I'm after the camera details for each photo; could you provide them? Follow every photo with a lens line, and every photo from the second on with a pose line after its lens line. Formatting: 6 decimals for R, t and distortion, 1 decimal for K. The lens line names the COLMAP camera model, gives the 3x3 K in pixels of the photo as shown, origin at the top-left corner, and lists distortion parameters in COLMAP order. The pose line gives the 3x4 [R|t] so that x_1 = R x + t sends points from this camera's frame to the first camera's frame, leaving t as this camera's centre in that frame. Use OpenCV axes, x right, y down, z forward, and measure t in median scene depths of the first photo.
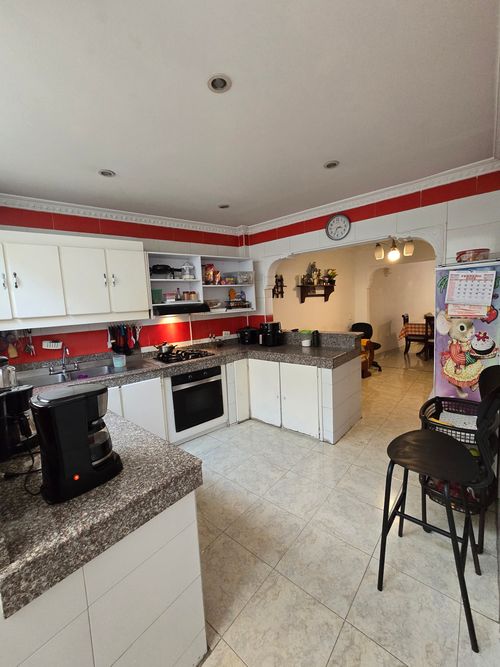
lens RADIAL K [[274.0, 0, 248.2], [0, 274.0, 329.6], [0, 0, 1]] dist [-0.004436, 0.003119]
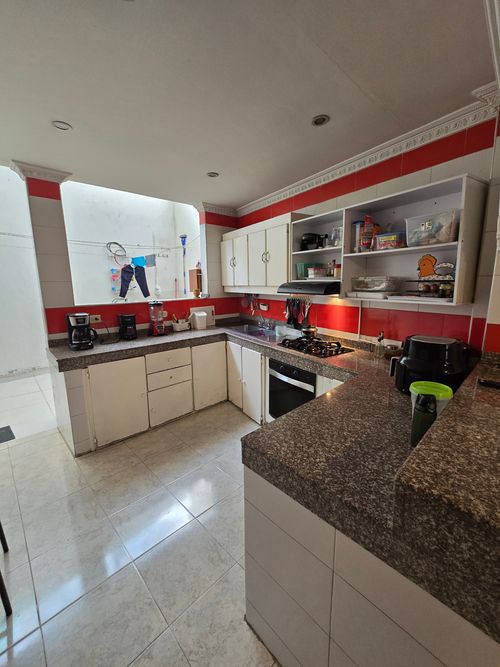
lens RADIAL K [[274.0, 0, 244.9], [0, 274.0, 330.0], [0, 0, 1]] dist [-0.004436, 0.003119]
pose [[-0.094477, 0.223006, -0.970228, 0.620186], [-0.087380, 0.968968, 0.231225, -0.133377], [0.991685, 0.106624, -0.072059, 0.949367]]
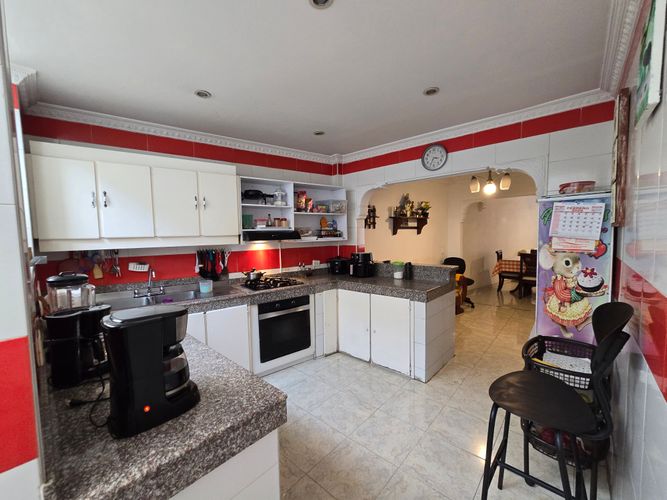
lens RADIAL K [[274.0, 0, 332.9], [0, 274.0, 251.1], [0, 0, 1]] dist [-0.004436, 0.003119]
pose [[0.999266, 0.034184, -0.017296, -0.007124], [-0.034832, 0.998644, -0.038680, 0.012213], [0.015950, 0.039255, 0.999102, 0.029790]]
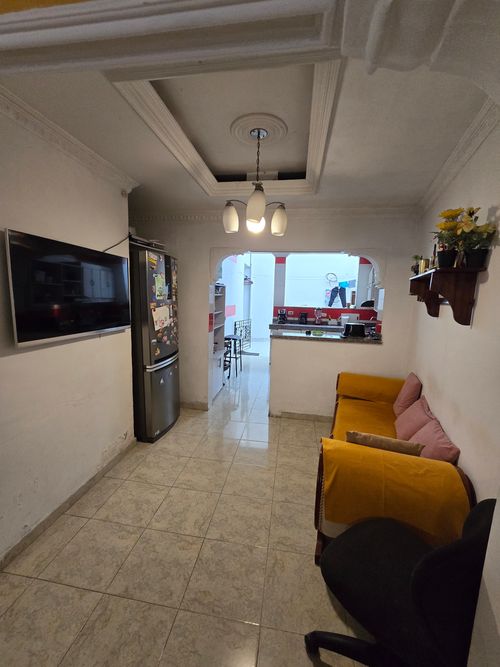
lens RADIAL K [[274.0, 0, 252.0], [0, 274.0, 332.5], [0, 0, 1]] dist [-0.004436, 0.003119]
pose [[-0.841346, 0.100458, -0.531079, 1.194006], [-0.040099, 0.968266, 0.246682, -0.286322], [0.539007, 0.228841, -0.810619, 2.063089]]
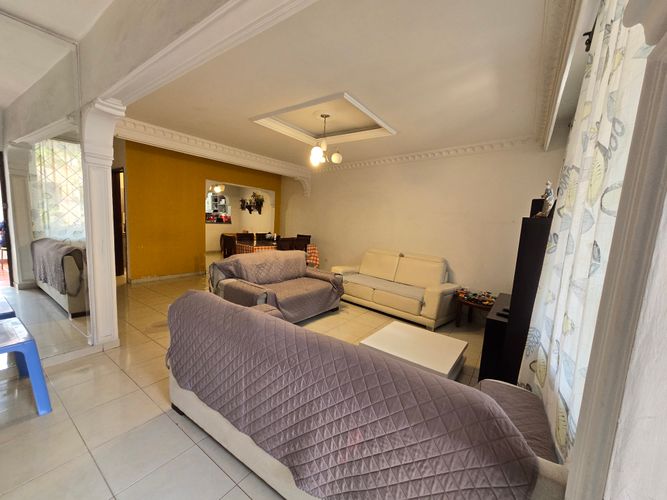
lens RADIAL K [[274.0, 0, 333.3], [0, 274.0, 250.2], [0, 0, 1]] dist [-0.004436, 0.003119]
pose [[0.092573, 0.188571, -0.977687, 3.464789], [-0.154494, 0.972732, 0.172987, -0.436417], [0.983647, 0.135033, 0.119182, 2.315942]]
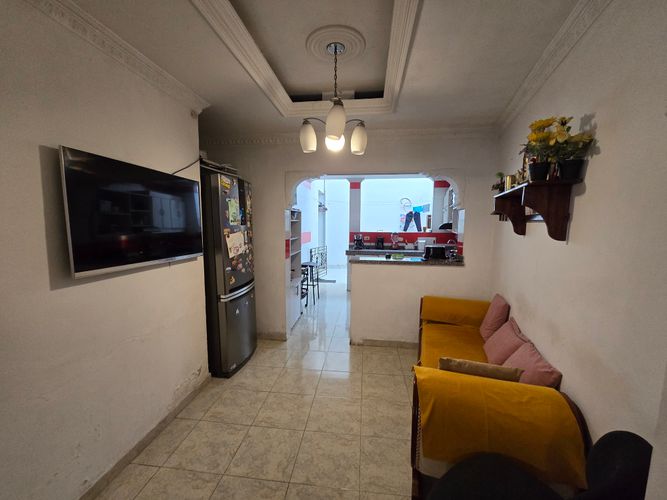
lens RADIAL K [[274.0, 0, 335.7], [0, 274.0, 253.1], [0, 0, 1]] dist [-0.004436, 0.003119]
pose [[-0.819607, 0.108572, -0.562545, 1.189584], [-0.022055, 0.975173, 0.220344, -0.266834], [0.572502, 0.193002, -0.796864, 2.023883]]
